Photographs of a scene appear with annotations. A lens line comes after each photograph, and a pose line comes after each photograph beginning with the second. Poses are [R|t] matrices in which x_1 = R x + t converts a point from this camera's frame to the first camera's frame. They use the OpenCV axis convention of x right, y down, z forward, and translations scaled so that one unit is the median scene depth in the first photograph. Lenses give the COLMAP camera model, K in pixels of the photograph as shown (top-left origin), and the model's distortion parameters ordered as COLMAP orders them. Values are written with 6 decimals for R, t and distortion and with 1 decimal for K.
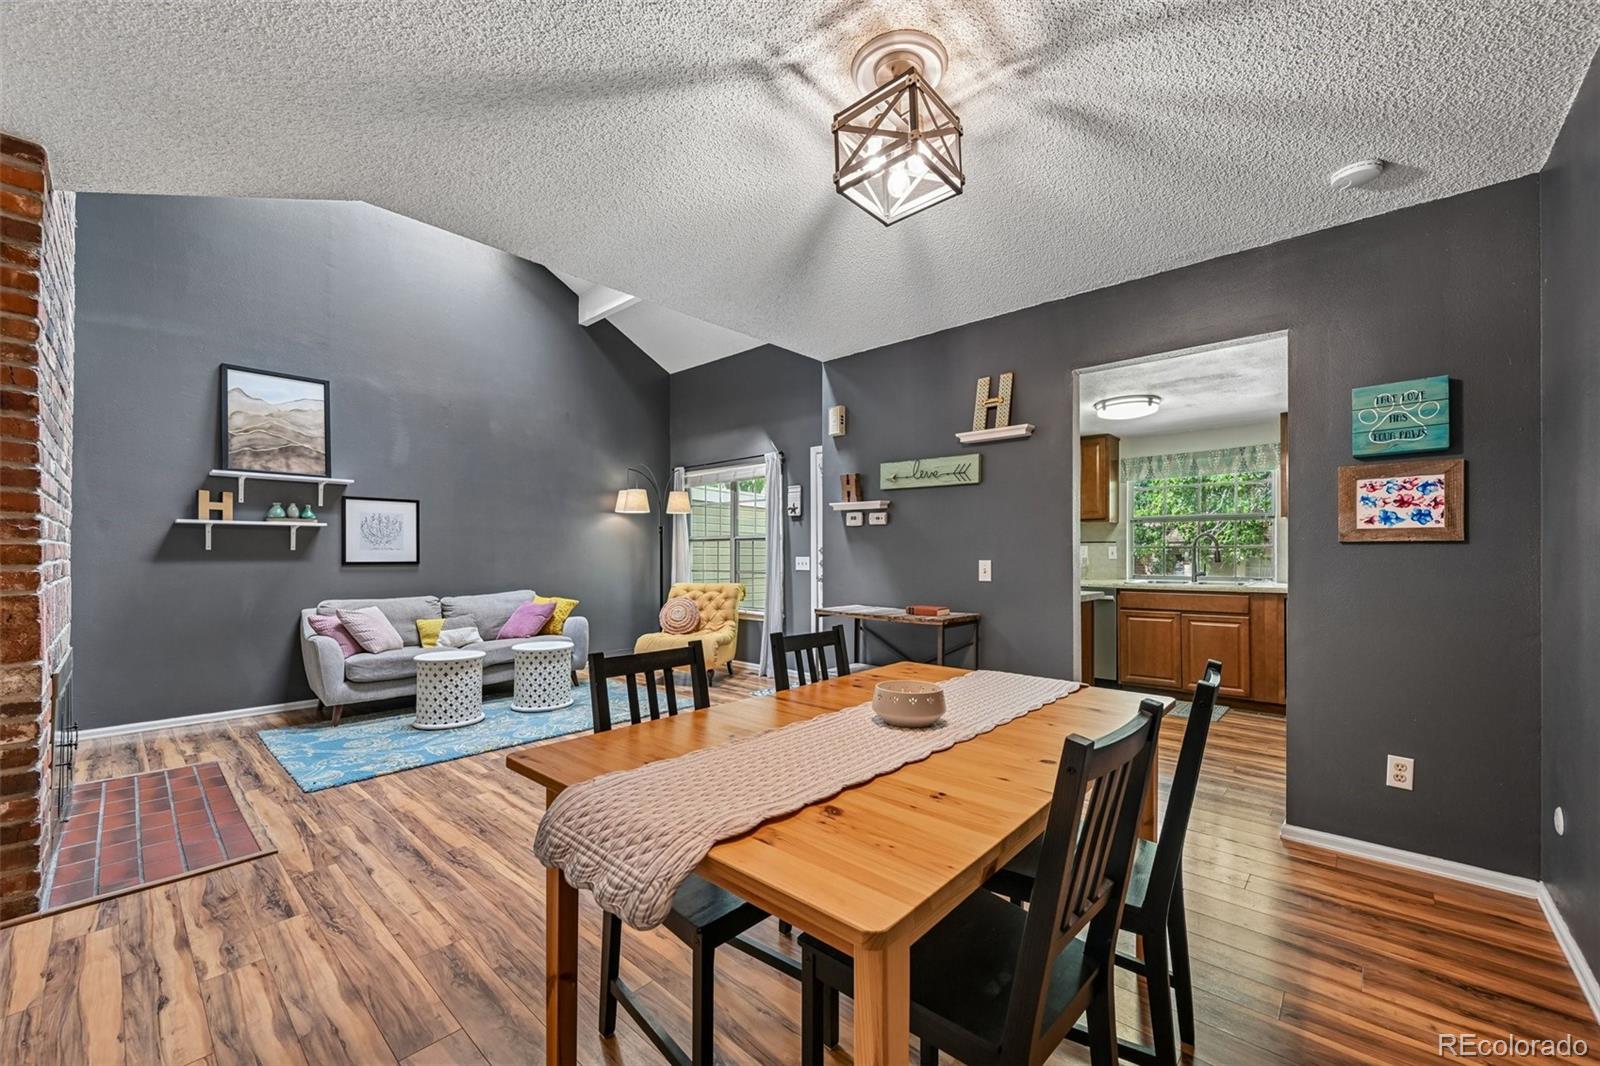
lens RADIAL K [[627.3, 0, 806.8], [0, 627.3, 553.0], [0, 0, 1]] dist [-0.003163, 0.000303]
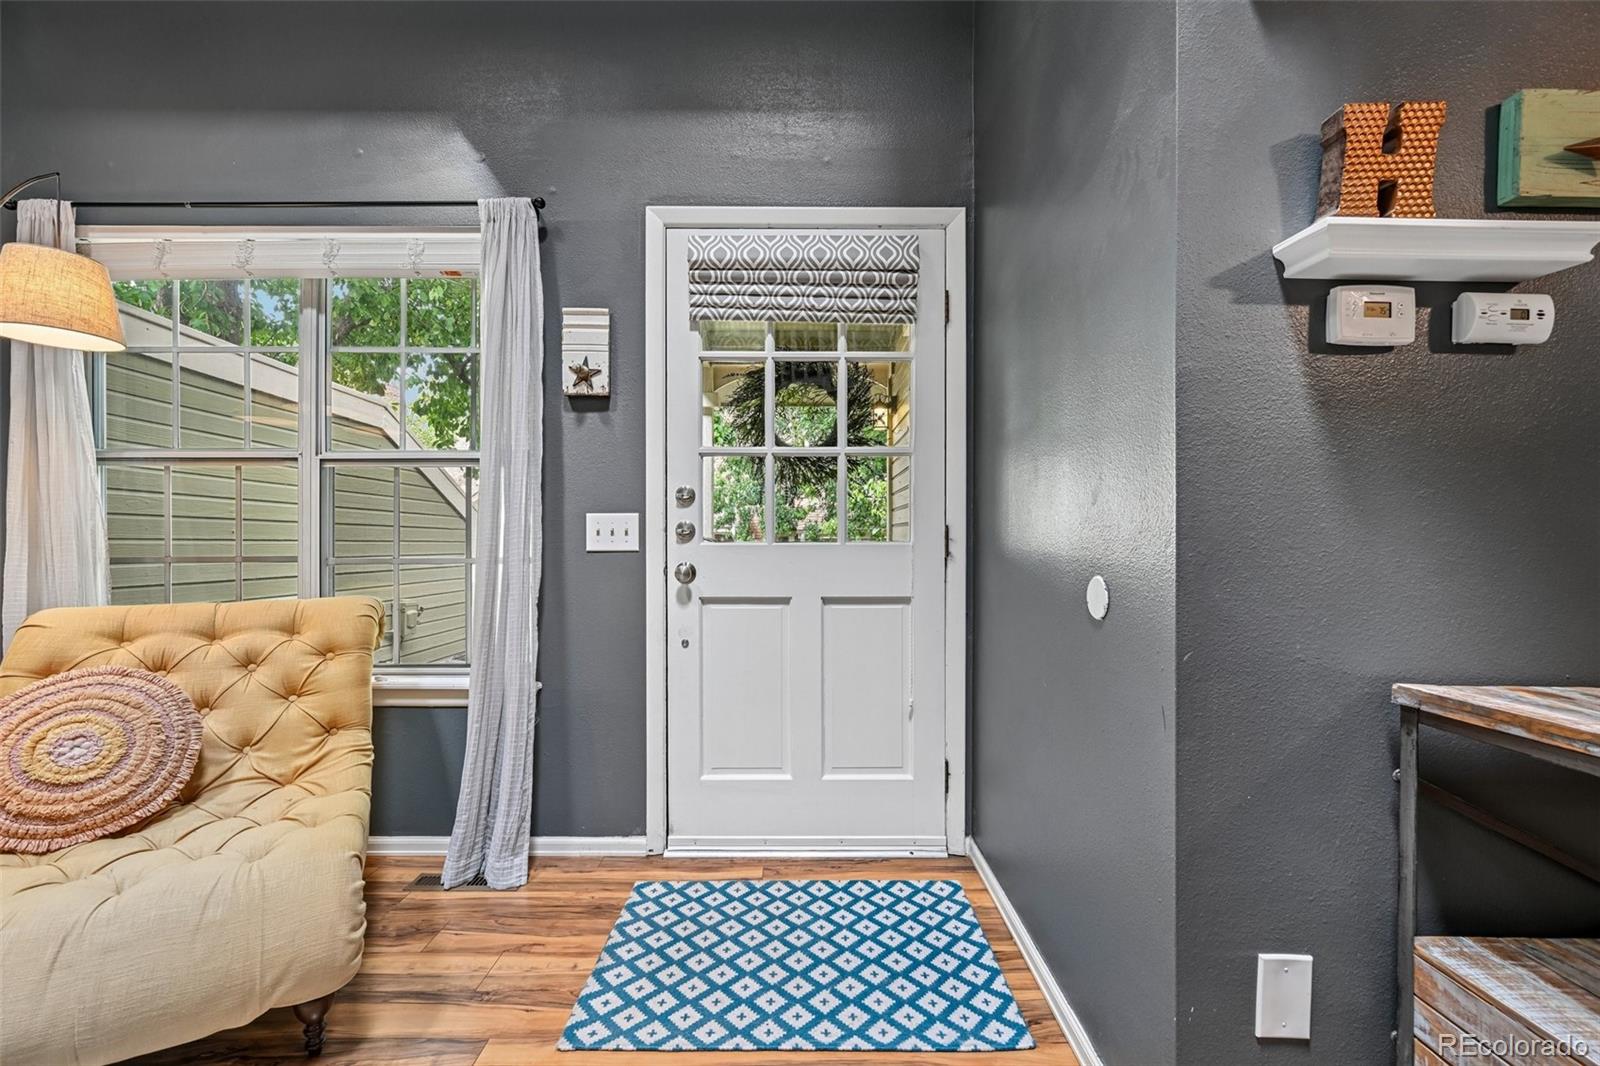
lens RADIAL K [[627.3, 0, 803.6], [0, 627.3, 541.7], [0, 0, 1]] dist [-0.003163, 0.000303]
pose [[0.742211, 0.001472, 0.670165, -0.191761], [-0.004279, 0.999988, 0.002542, 0.024434], [-0.670153, -0.004754, 0.742208, 0.779338]]
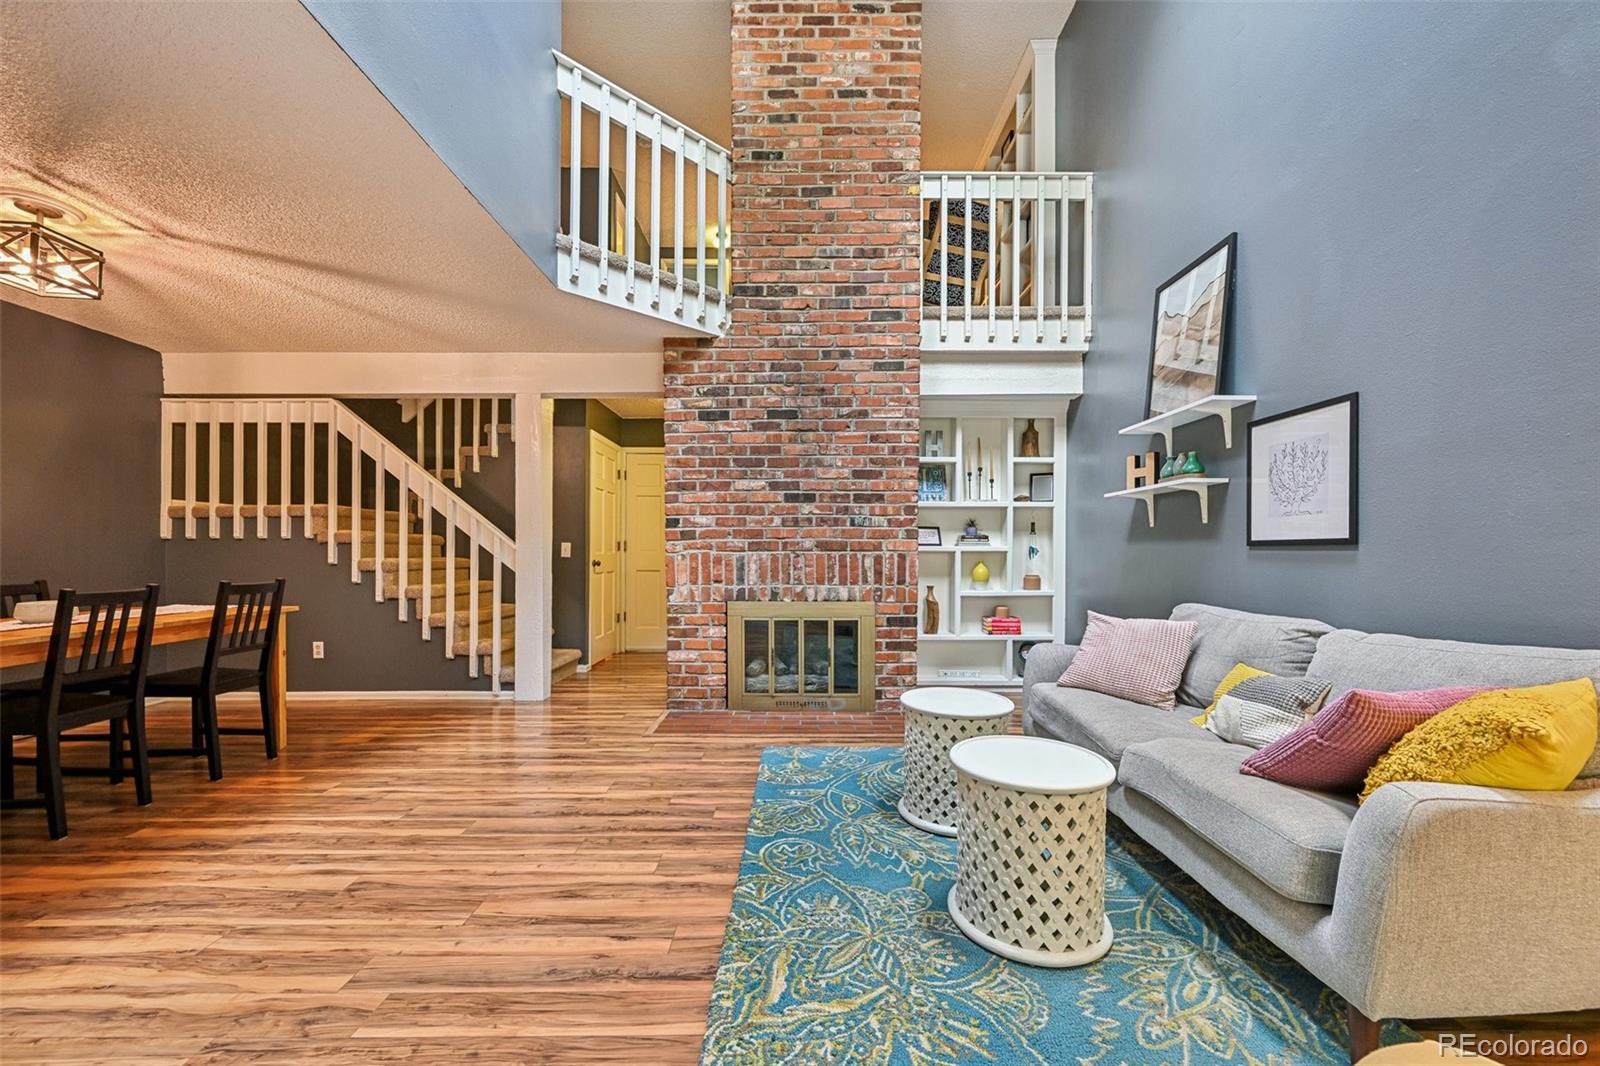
lens RADIAL K [[627.3, 0, 801.4], [0, 627.3, 554.3], [0, 0, 1]] dist [-0.003163, 0.000303]
pose [[-0.741344, 0.003425, -0.671116, -0.068086], [0.001544, 0.999993, 0.003398, 0.023407], [0.671123, 0.001483, -0.741344, 1.117813]]
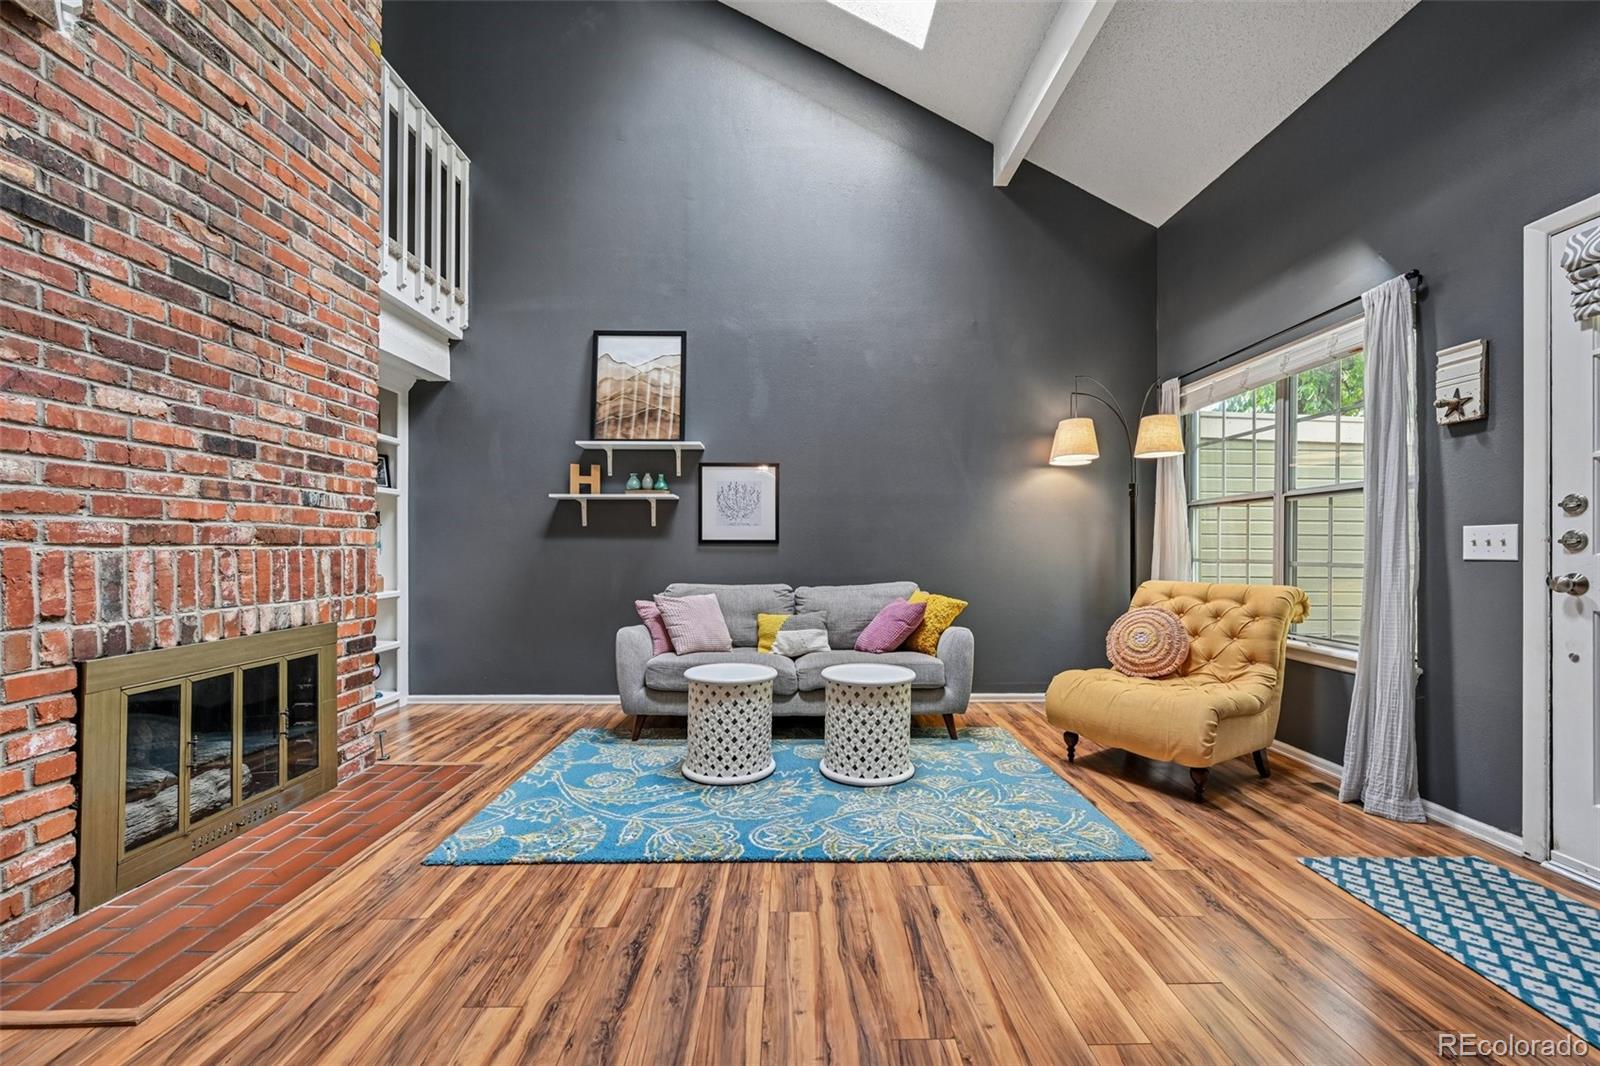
lens RADIAL K [[627.3, 0, 803.5], [0, 627.3, 551.7], [0, 0, 1]] dist [-0.003163, 0.000303]
pose [[0.679121, 0.006854, -0.733994, -0.012353], [-0.000259, 0.999959, 0.009098, 0.022270], [0.734026, -0.005988, 0.679095, 0.508085]]
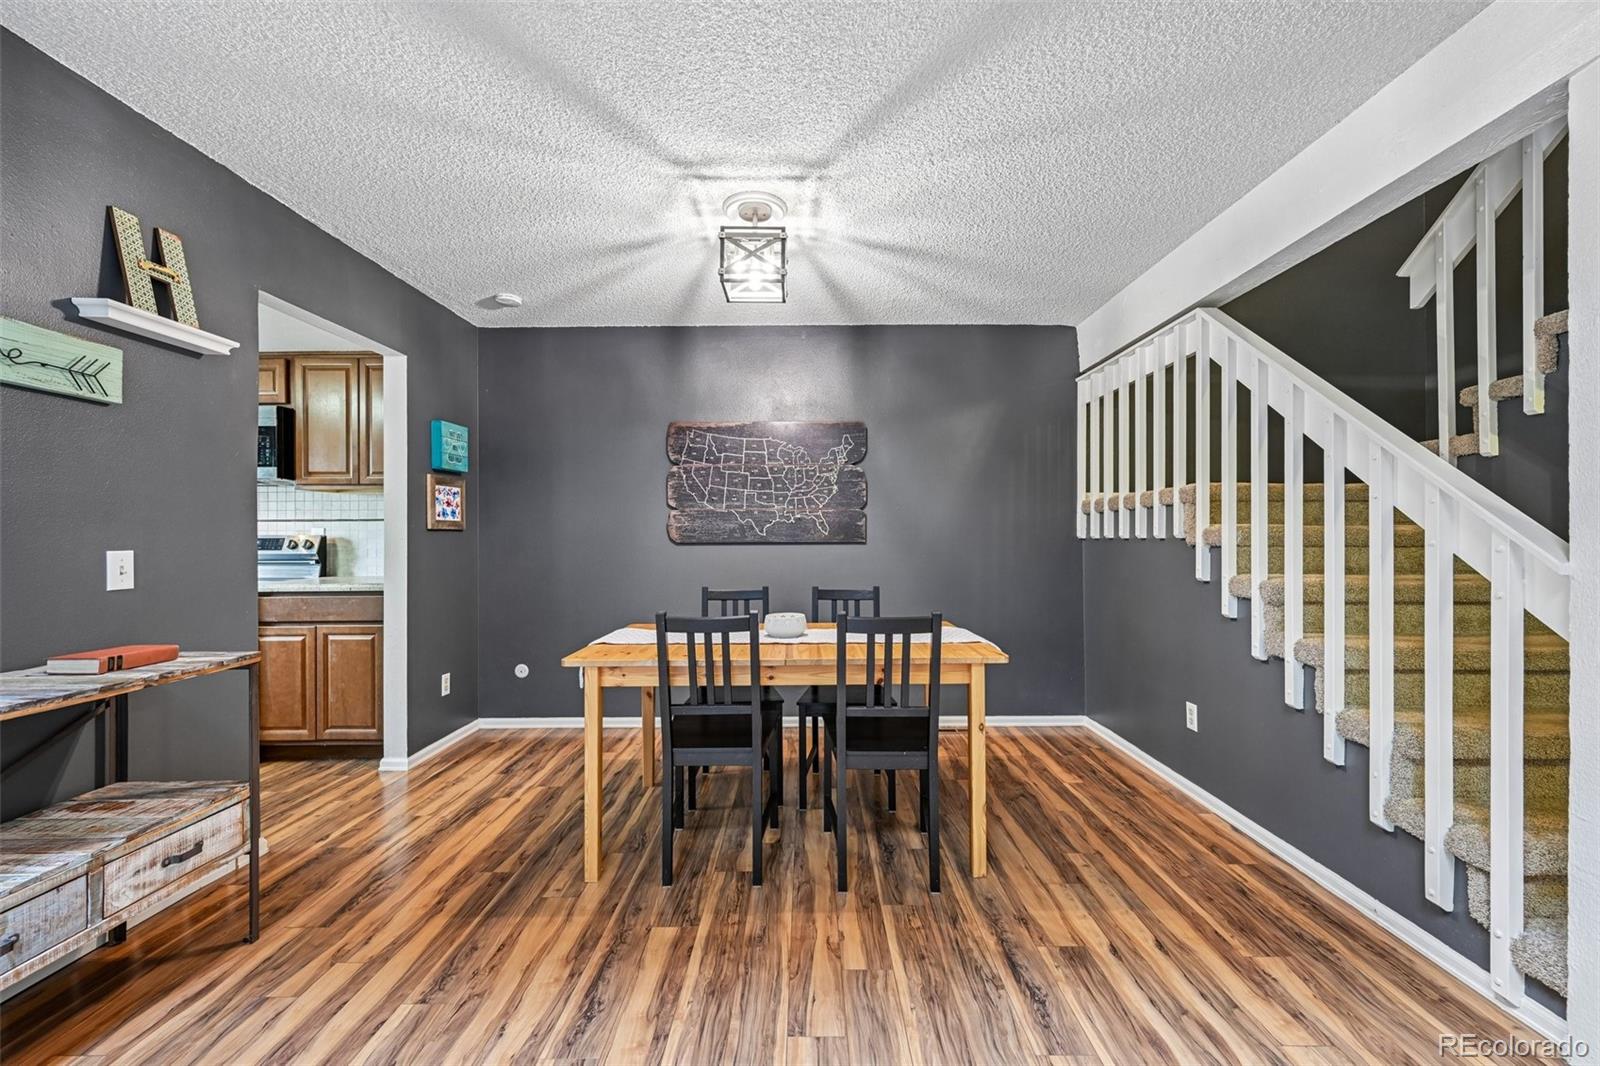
lens RADIAL K [[627.3, 0, 802.5], [0, 627.3, 532.8], [0, 0, 1]] dist [-0.003163, 0.000303]
pose [[-0.662612, 0.007185, 0.748929, -0.342905], [0.002656, 0.999970, -0.007243, 0.001031], [-0.748958, -0.002810, -0.662611, 0.630420]]
